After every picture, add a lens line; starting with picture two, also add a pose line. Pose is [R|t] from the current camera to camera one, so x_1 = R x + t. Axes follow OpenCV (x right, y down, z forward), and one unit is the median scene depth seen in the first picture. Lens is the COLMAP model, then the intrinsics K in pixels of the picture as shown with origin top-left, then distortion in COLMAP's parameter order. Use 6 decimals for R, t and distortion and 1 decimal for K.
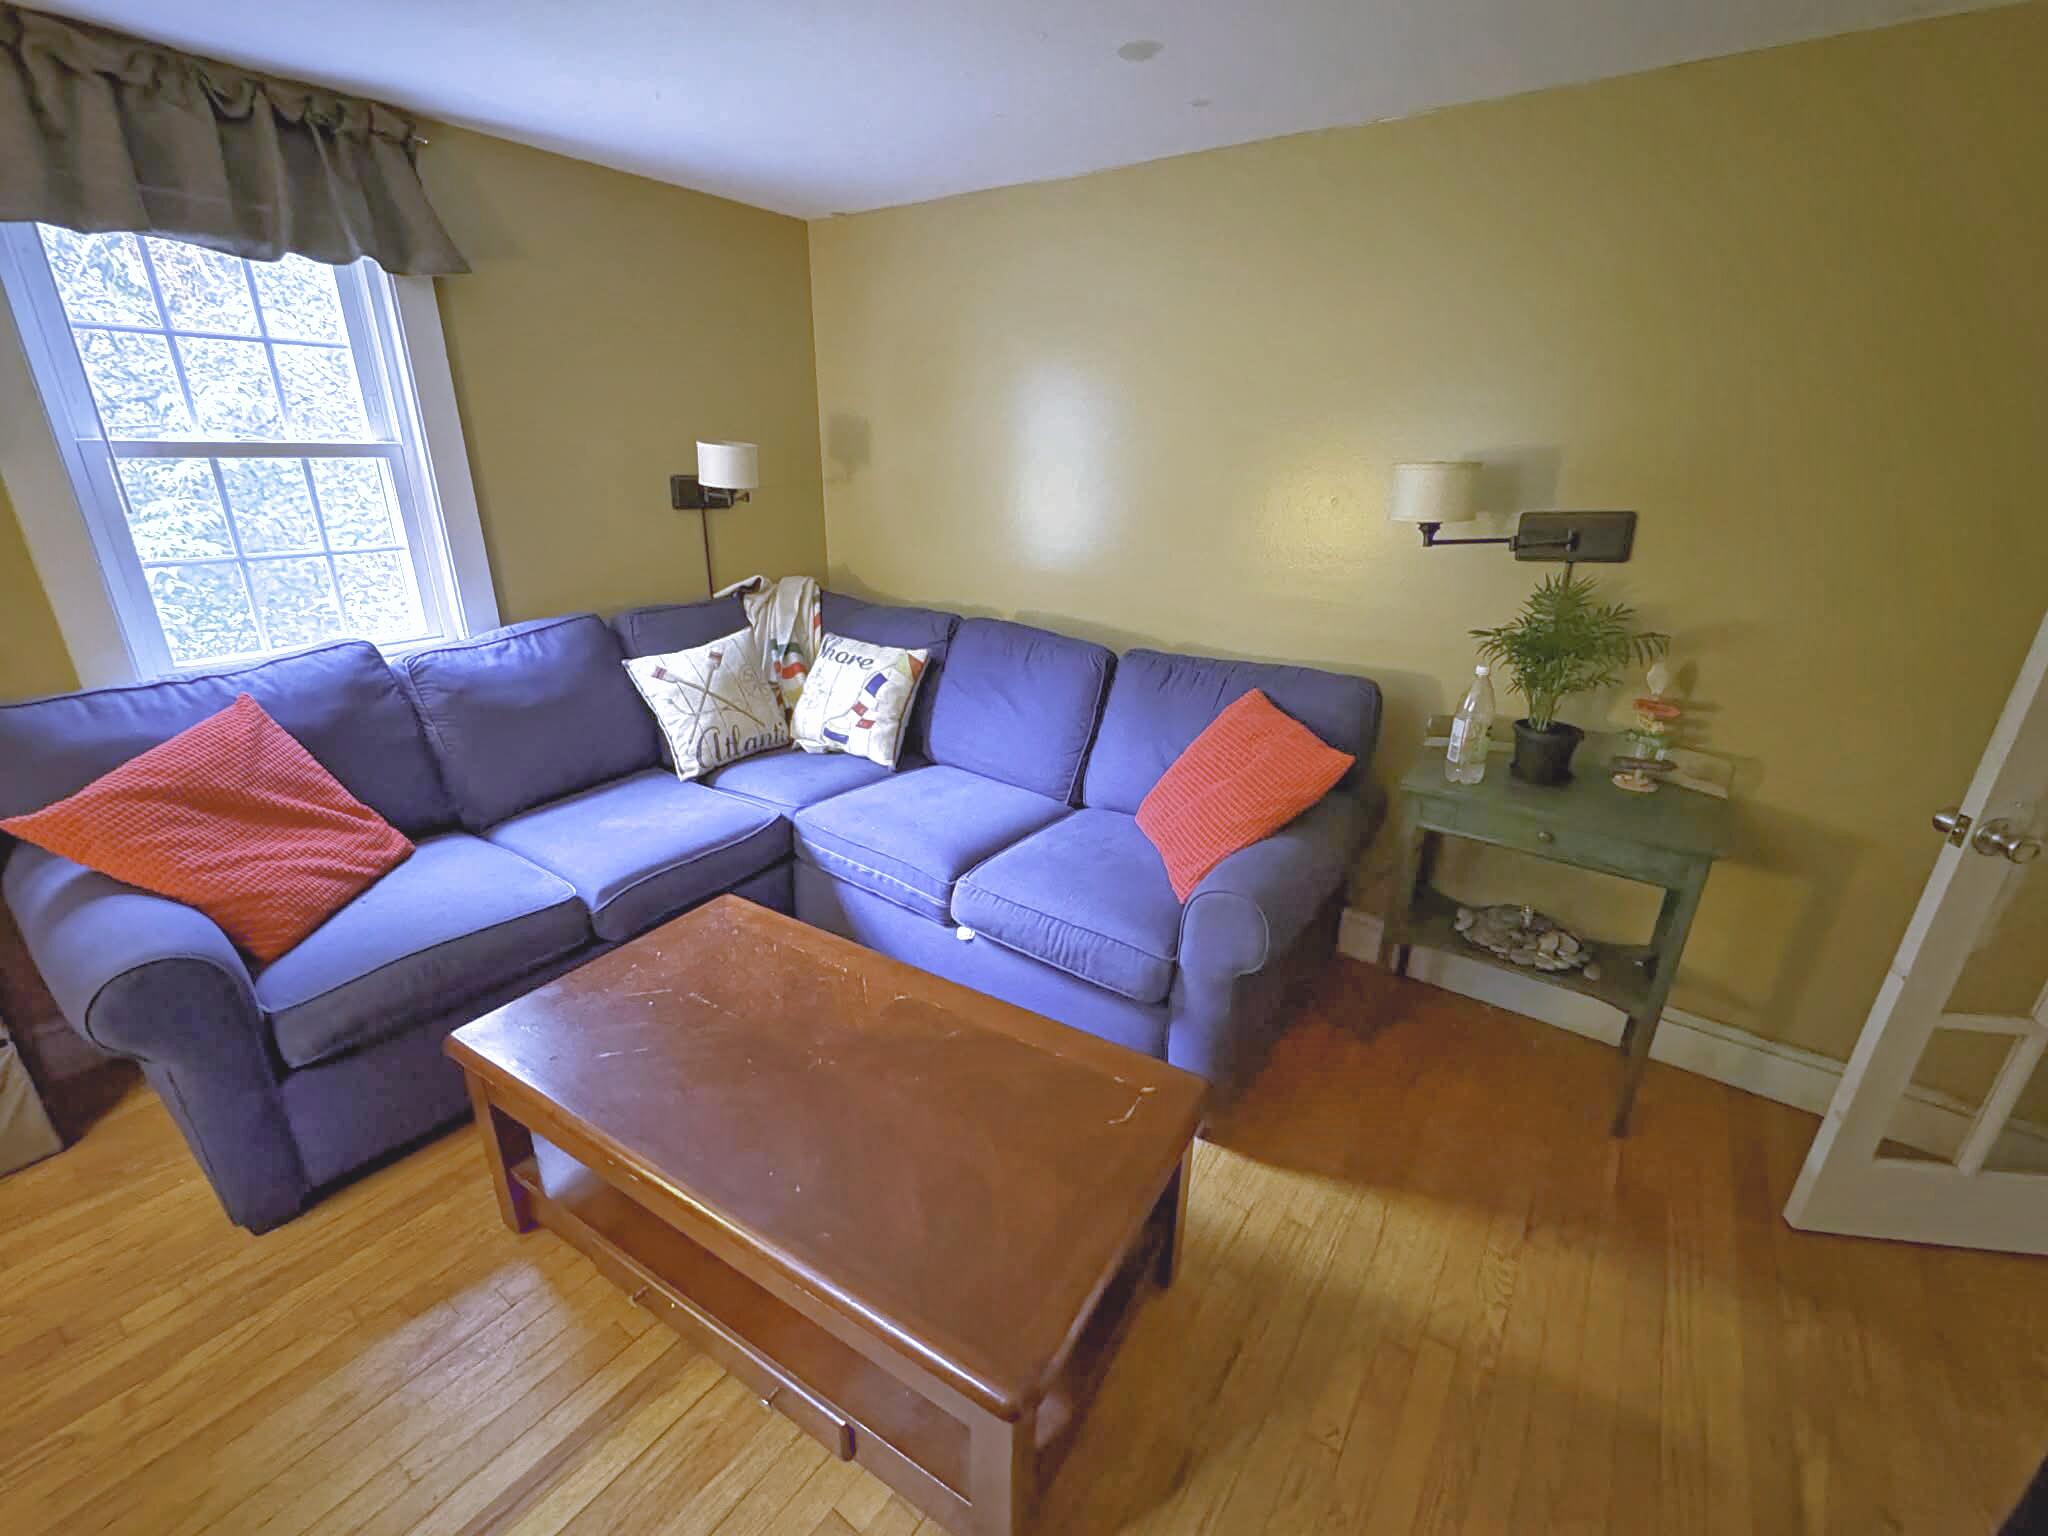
lens RADIAL K [[846.0, 0, 1024.0], [0, 846.0, 768.0], [0, 0, 1]] dist [-0.000814, -0.000523]
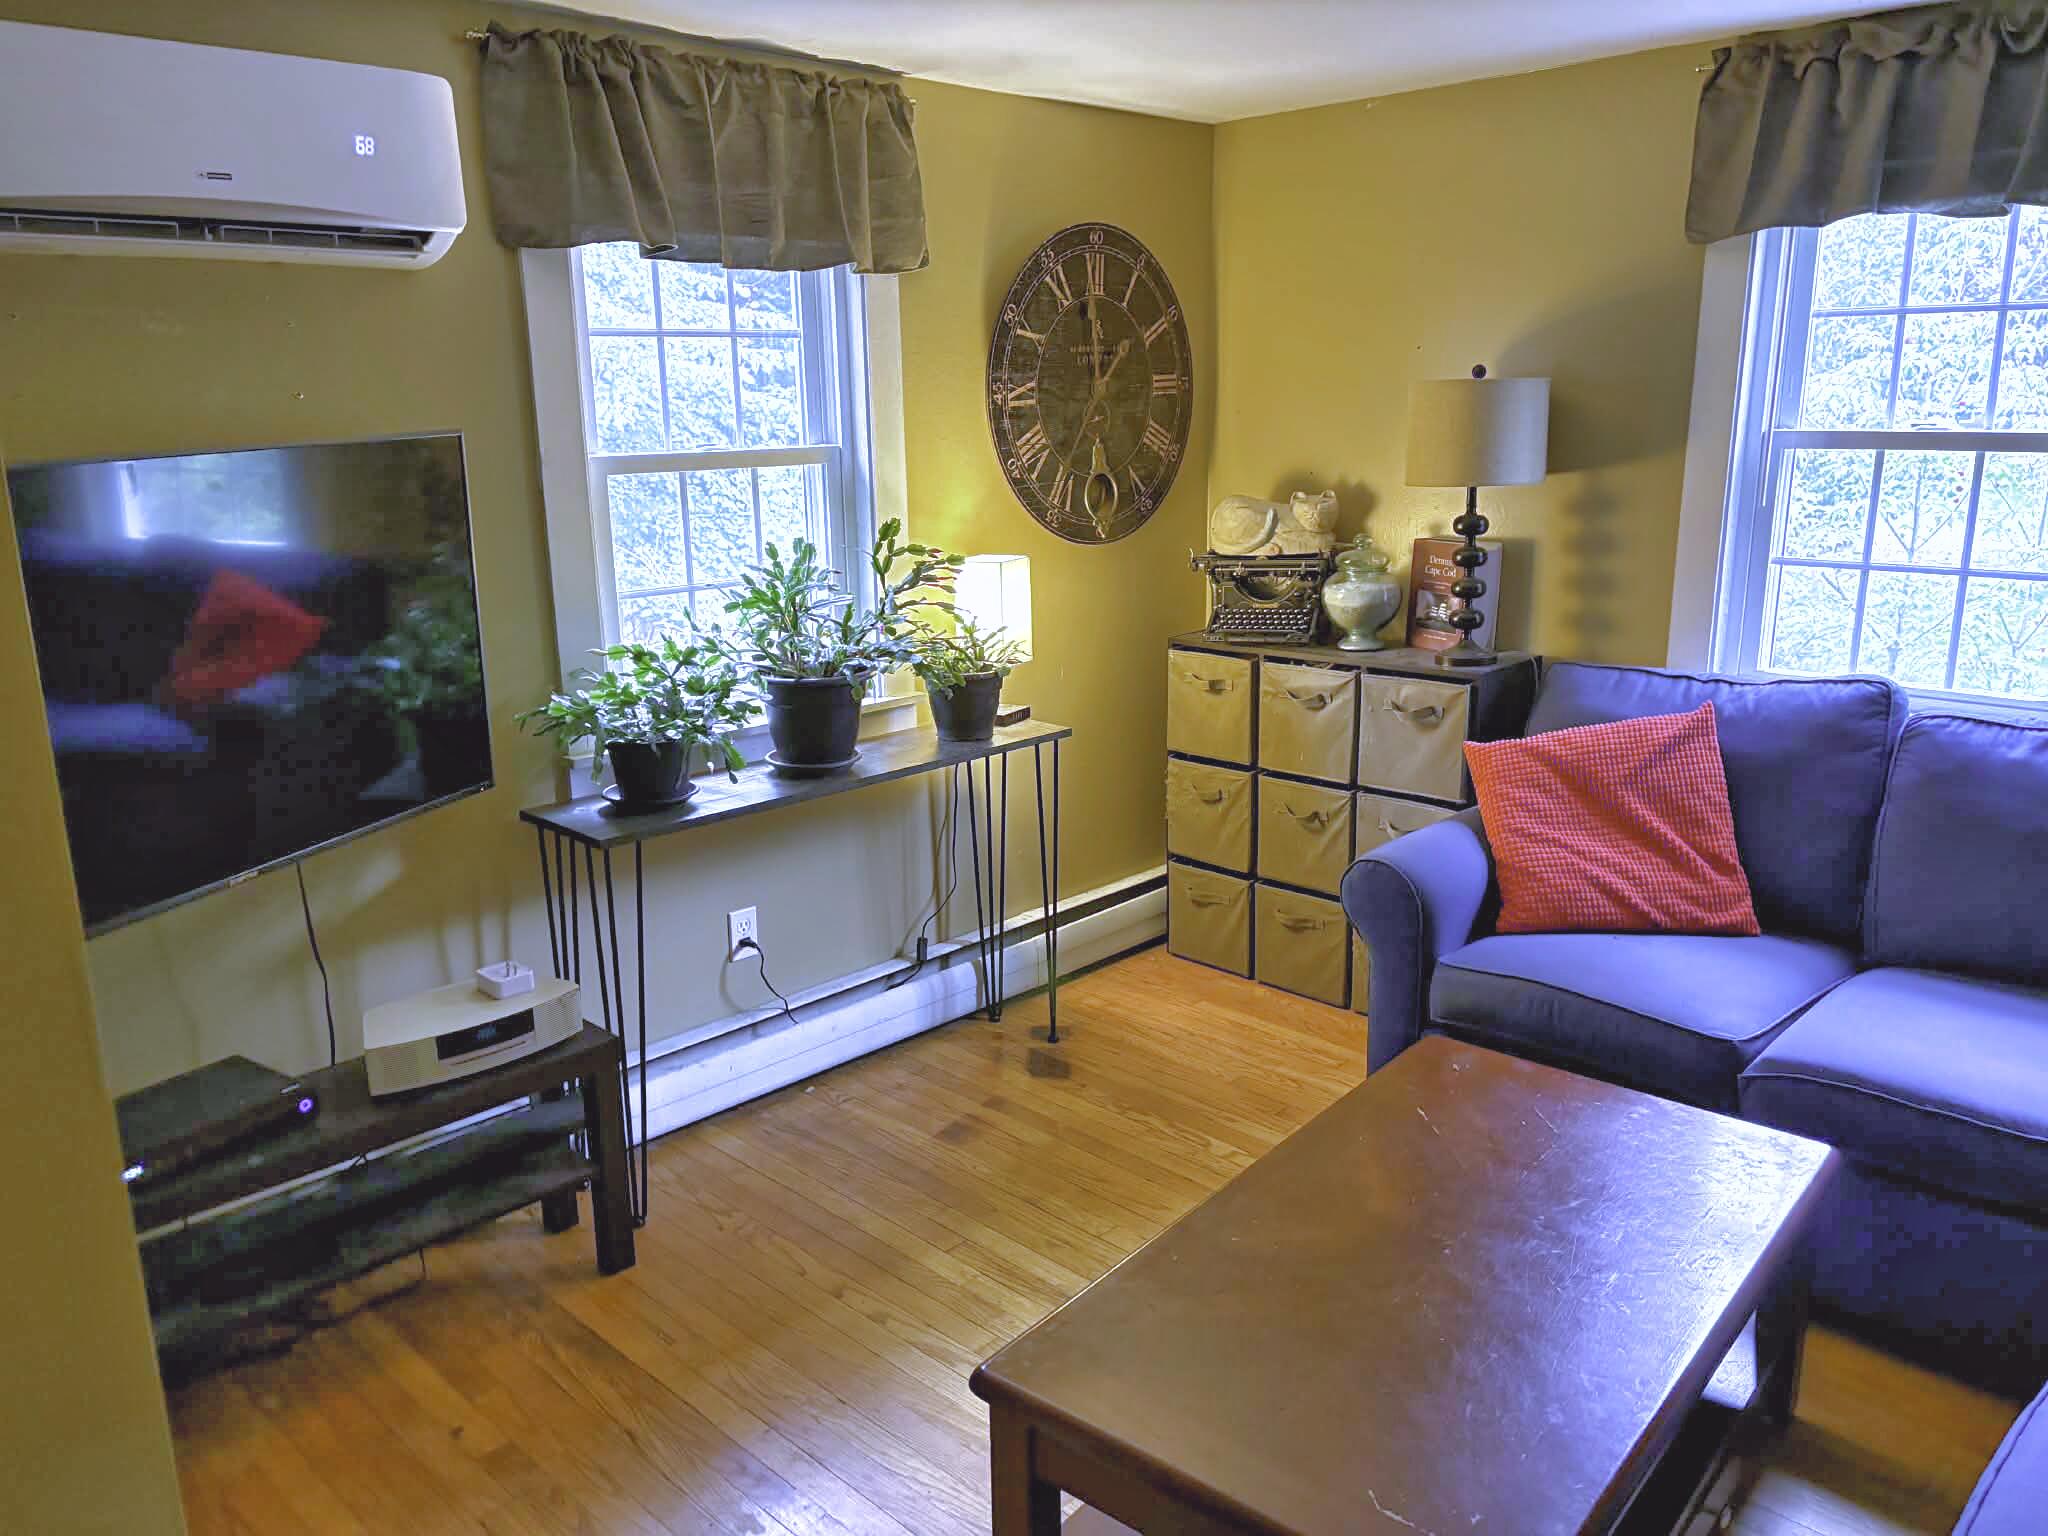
lens RADIAL K [[1521.3, 0, 1024.0], [0, 1521.3, 768.0], [0, 0, 1]] dist [0.008615, -0.030514]
pose [[-0.141061, 0.214713, -0.966437, 0.752874], [-0.337706, 0.907210, 0.250846, -0.180516], [0.930622, 0.361756, -0.055462, 0.428185]]
